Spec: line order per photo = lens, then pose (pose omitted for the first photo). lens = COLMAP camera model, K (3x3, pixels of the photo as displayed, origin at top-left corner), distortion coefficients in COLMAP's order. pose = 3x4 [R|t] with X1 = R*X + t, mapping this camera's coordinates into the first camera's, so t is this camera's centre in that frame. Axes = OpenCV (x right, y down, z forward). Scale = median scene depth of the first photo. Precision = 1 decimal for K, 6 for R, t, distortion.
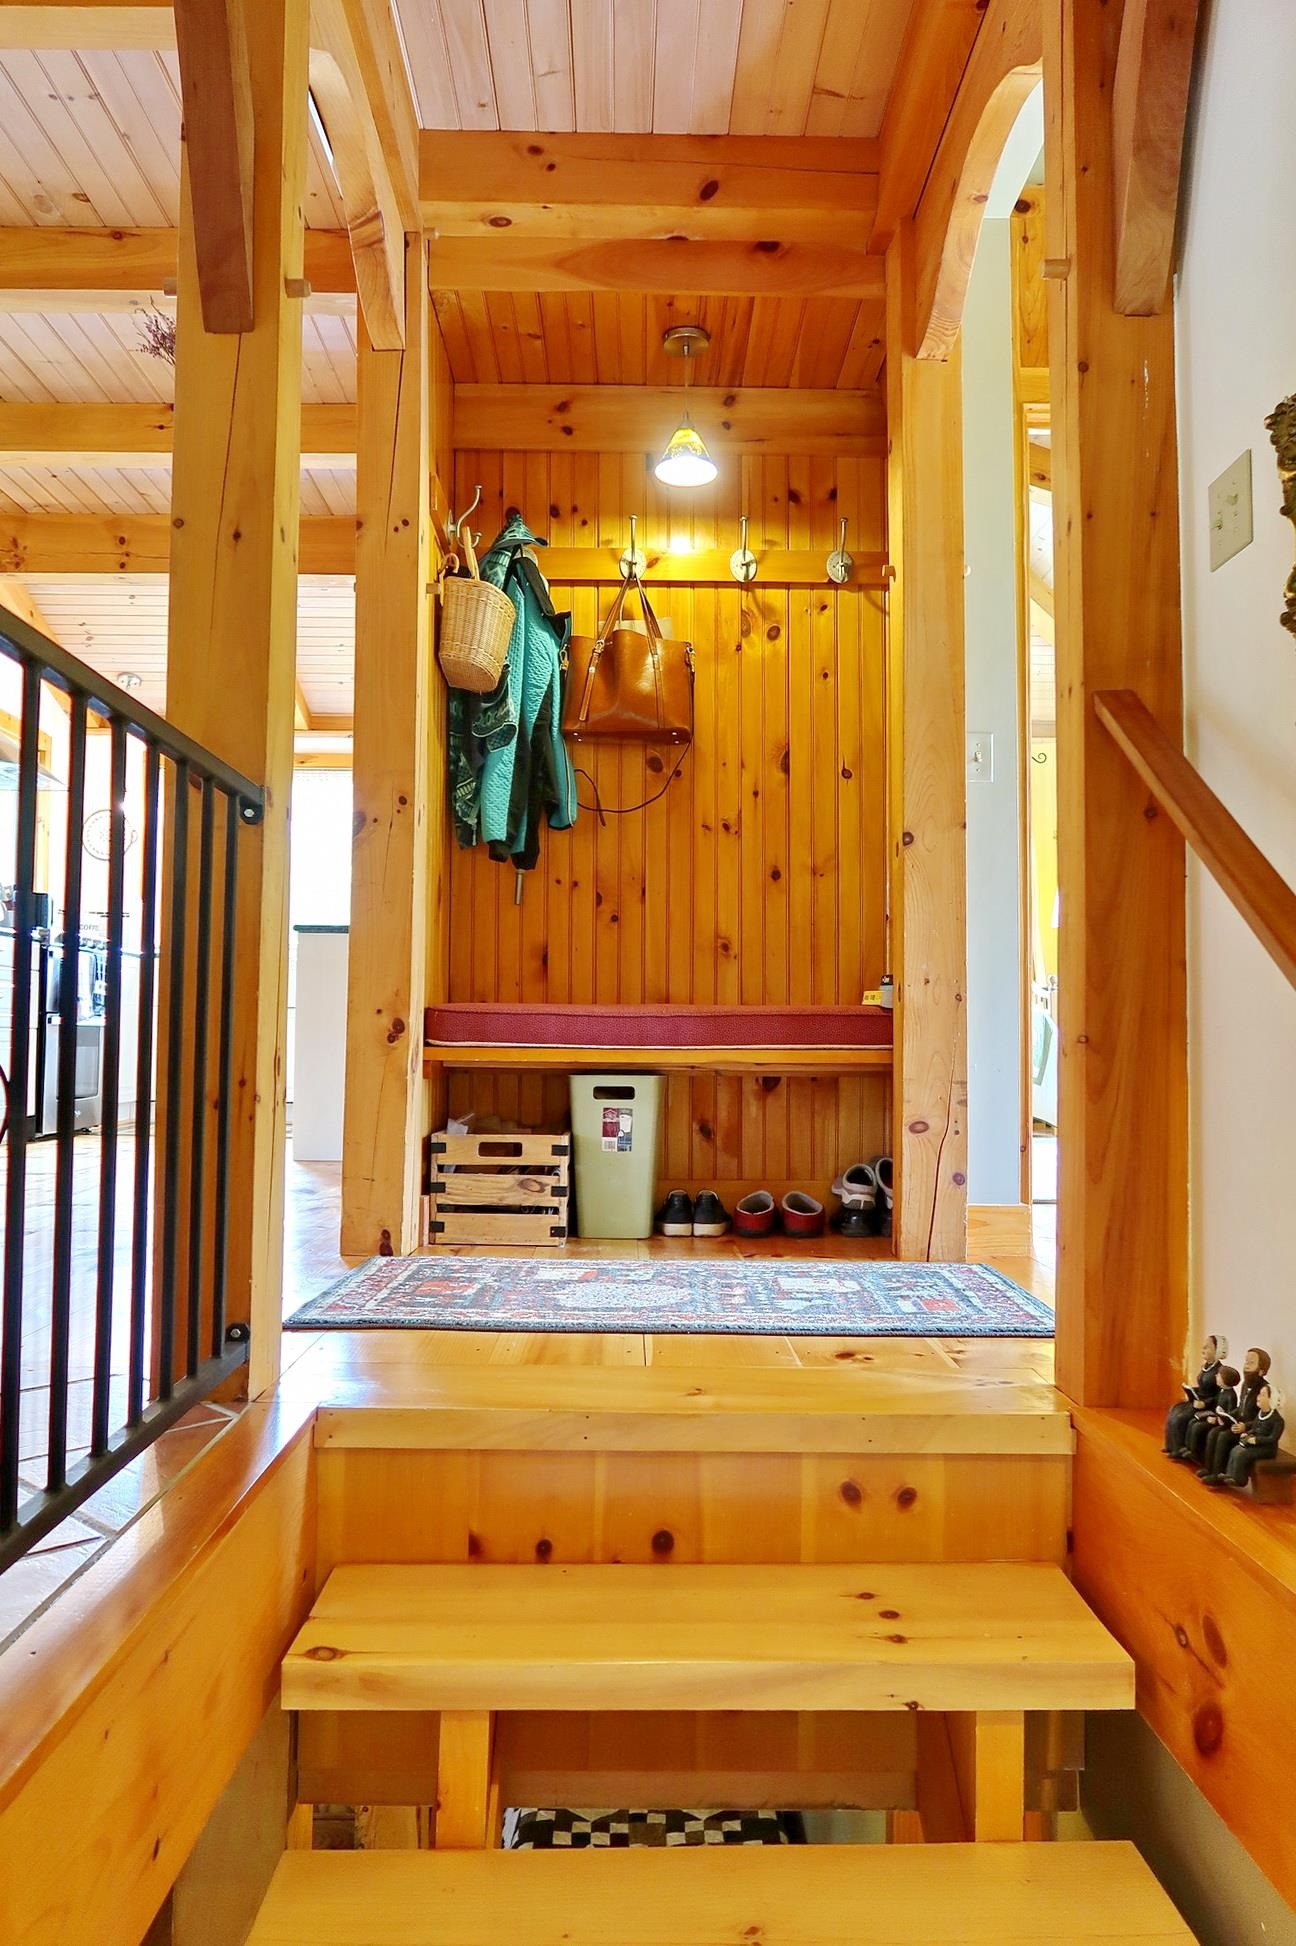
lens RADIAL K [[1441.8, 0, 648.0], [0, 1441.8, 973.0], [0, 0, 1]] dist [0.018999, -0.031186]
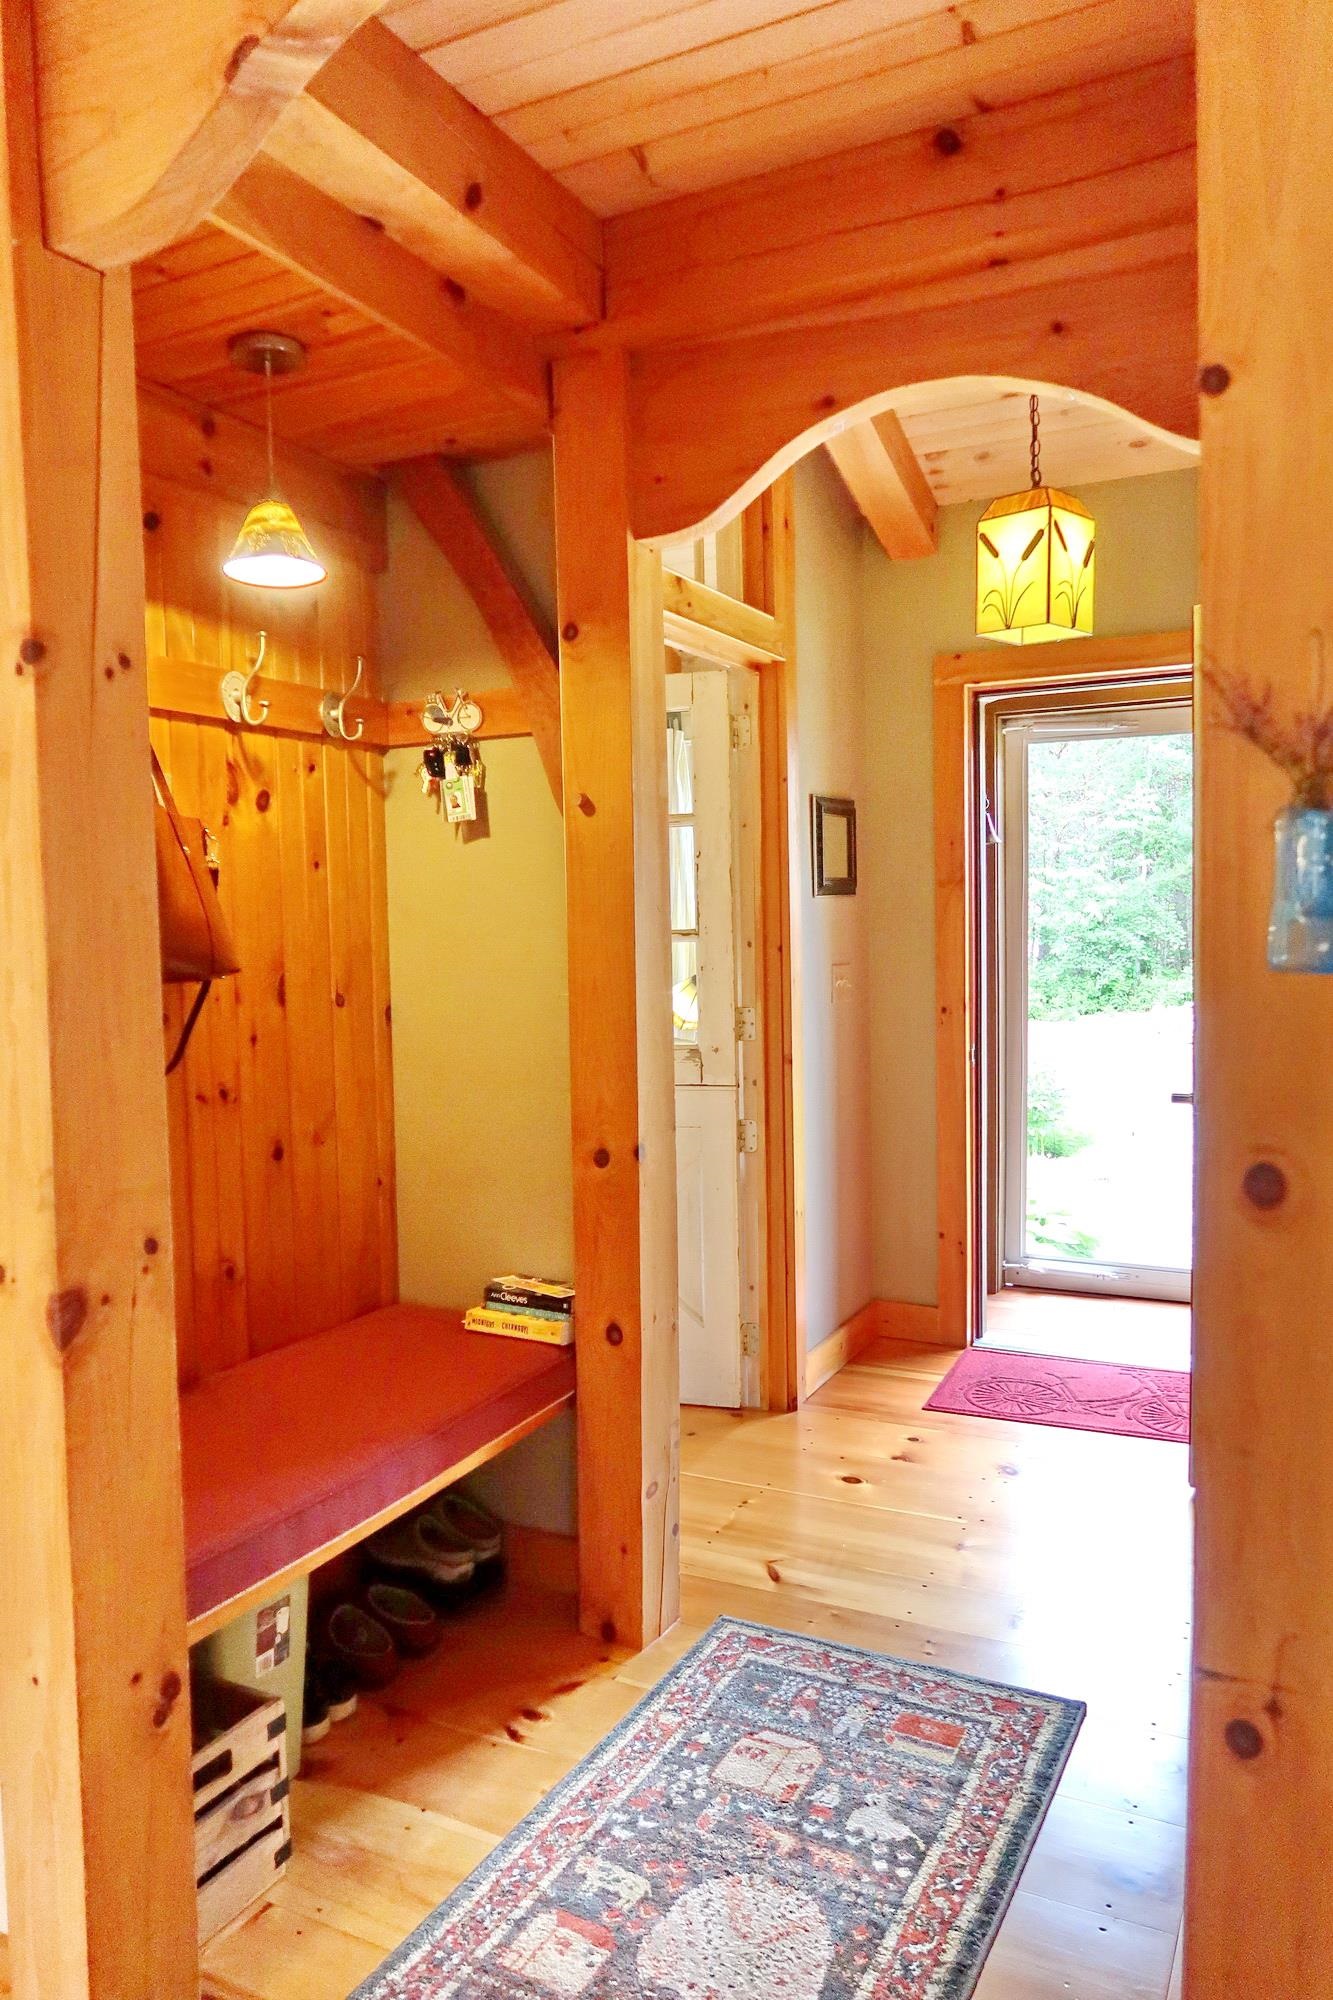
lens RADIAL K [[1401.7, 0, 666.5], [0, 1401.7, 1000.0], [0, 0, 1]] dist [-0.023317, -0.000254]
pose [[0.449471, -0.074516, 0.890182, -0.423415], [-0.023564, 0.995179, 0.095203, -0.210300], [-0.892984, -0.063767, 0.445548, 0.533205]]
